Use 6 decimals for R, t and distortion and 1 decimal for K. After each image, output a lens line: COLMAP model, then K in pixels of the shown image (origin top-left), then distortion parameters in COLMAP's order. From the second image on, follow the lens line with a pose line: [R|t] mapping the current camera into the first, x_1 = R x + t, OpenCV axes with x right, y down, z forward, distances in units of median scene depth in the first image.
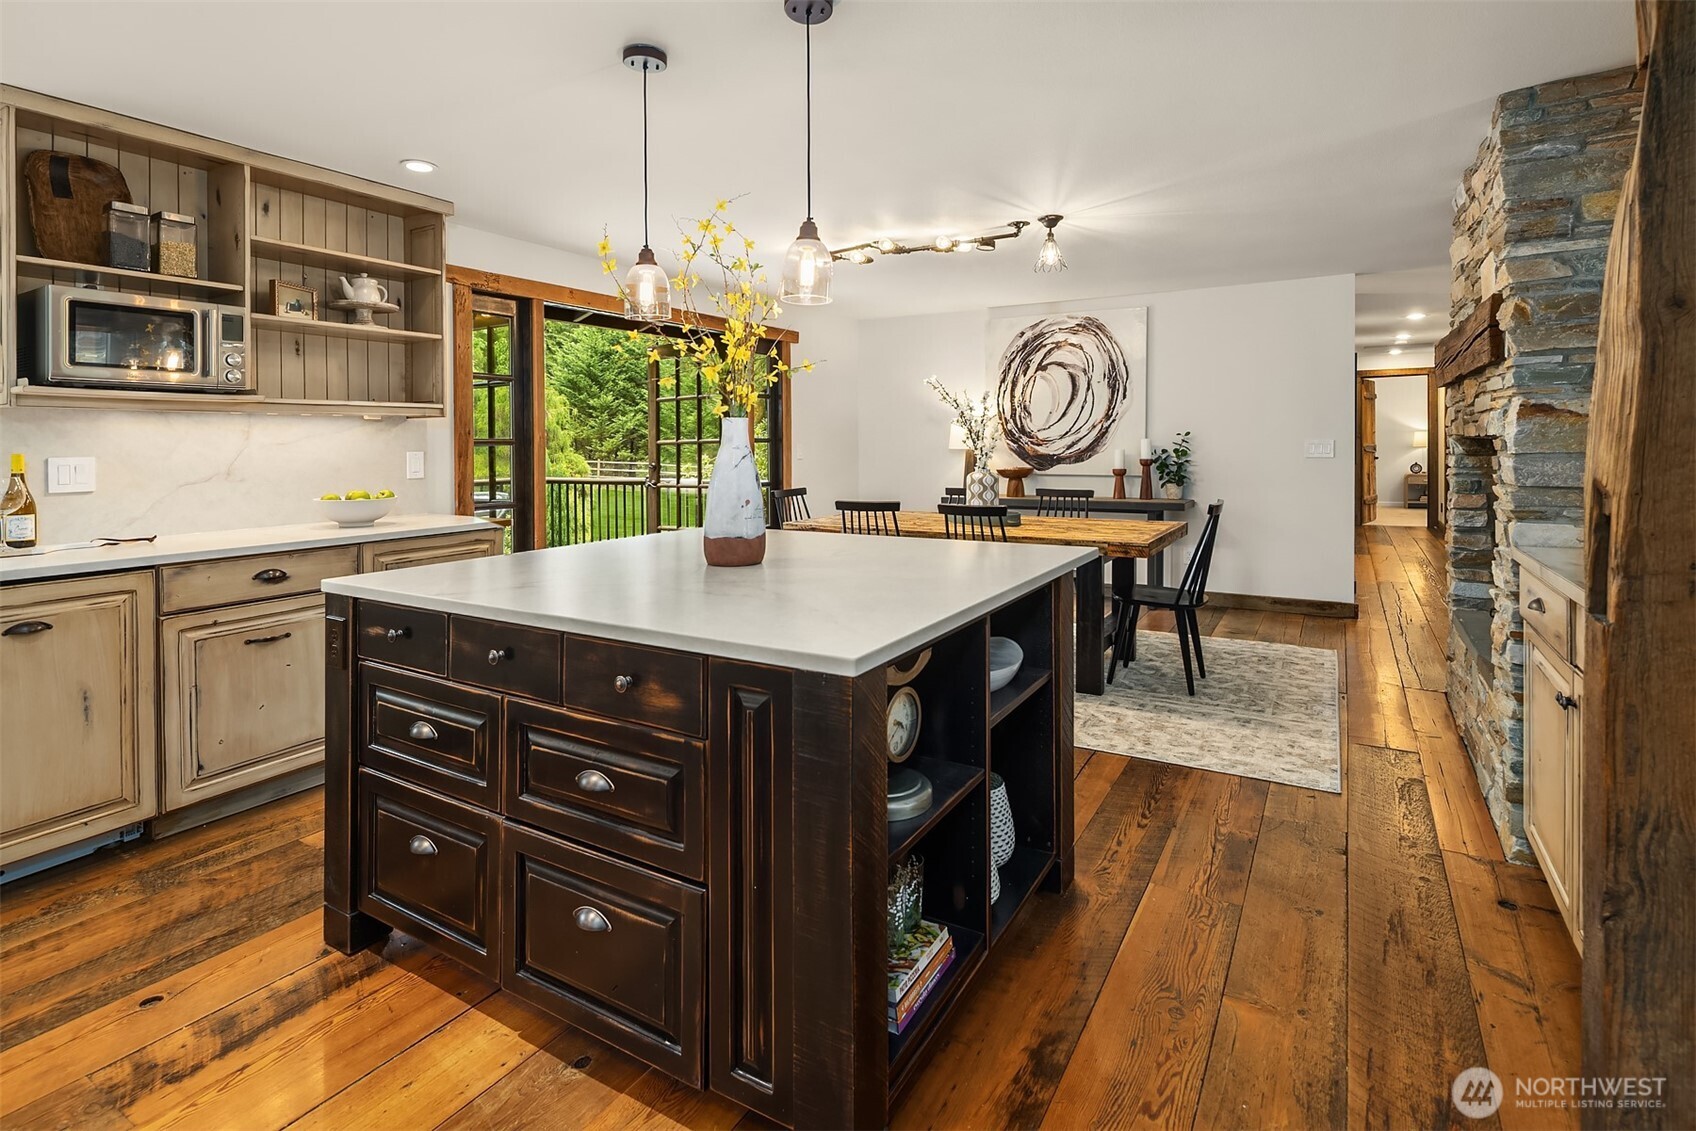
lens RADIAL K [[830.9, 0, 871.4], [0, 830.9, 460.6], [0, 0, 1]] dist [0.003080, -0.002973]
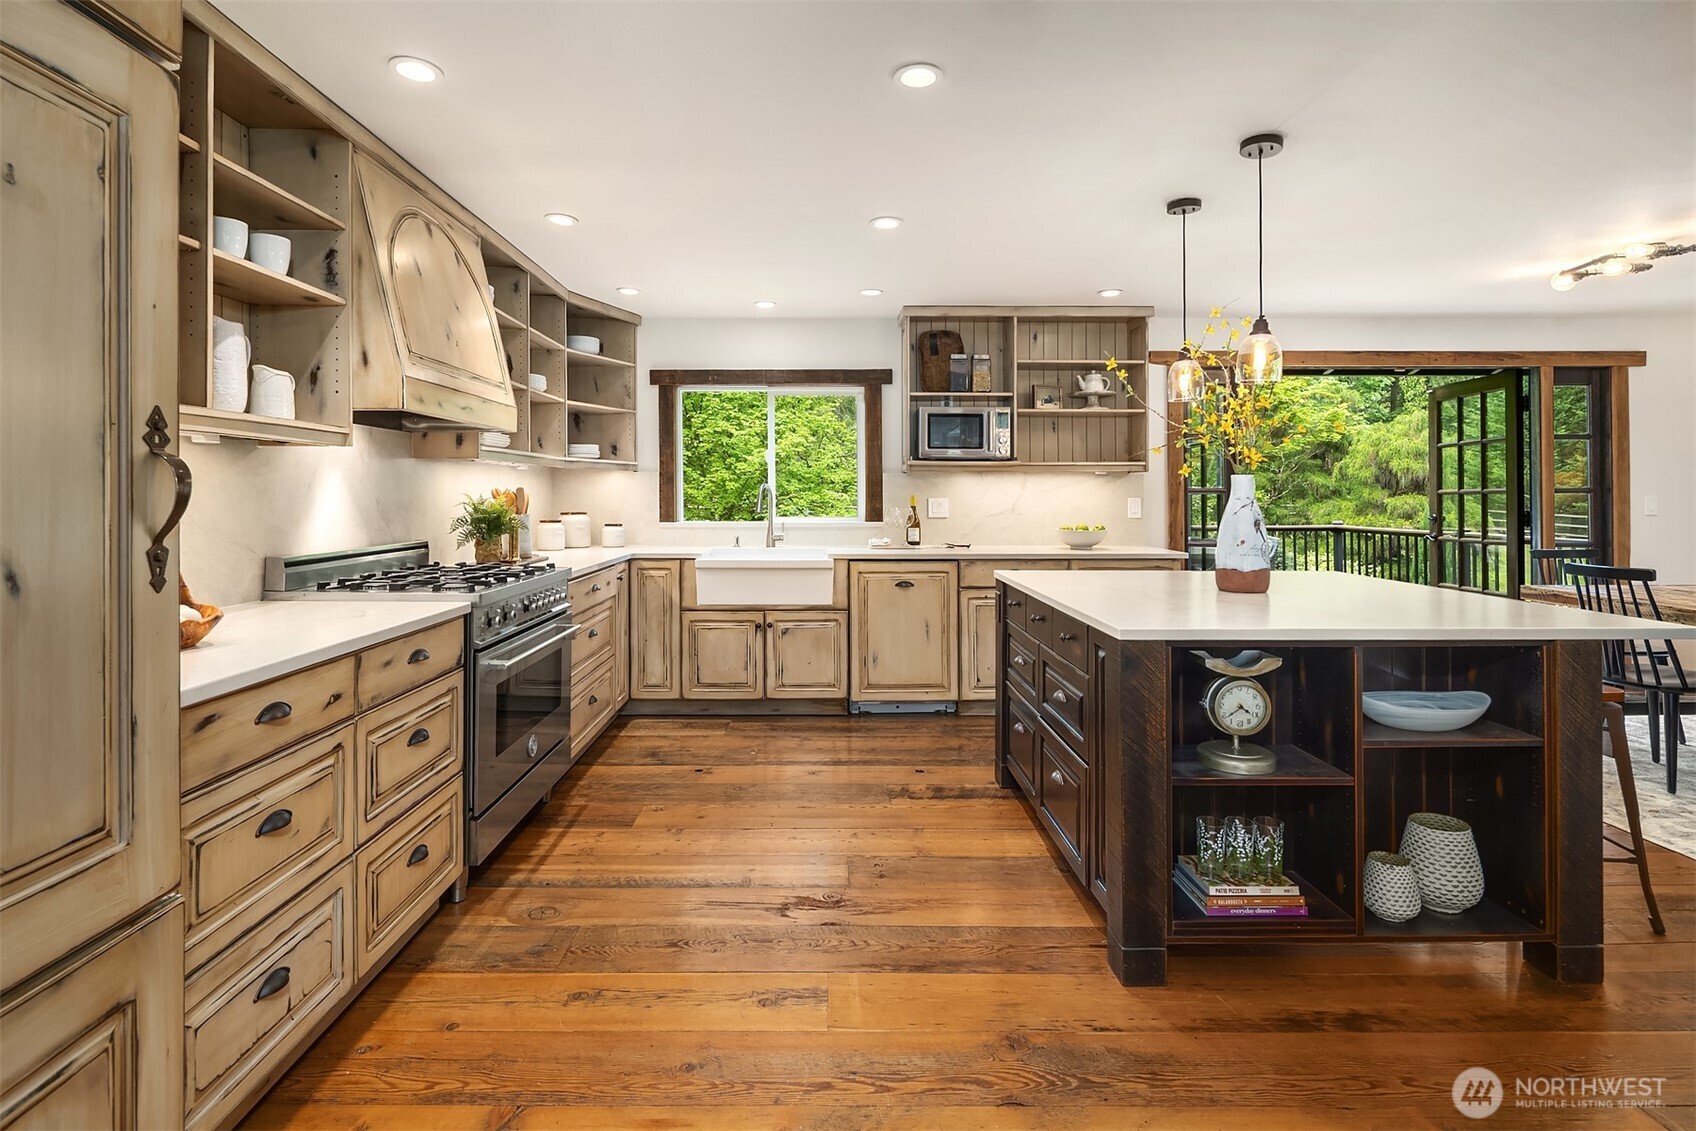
lens RADIAL K [[830.9, 0, 833.8], [0, 830.9, 564.2], [0, 0, 1]] dist [0.003080, -0.002973]
pose [[0.523853, 0.083316, -0.847724, 0.457537], [-0.025296, 0.996288, 0.082286, -0.003479], [0.851433, -0.021662, 0.524016, -0.144940]]
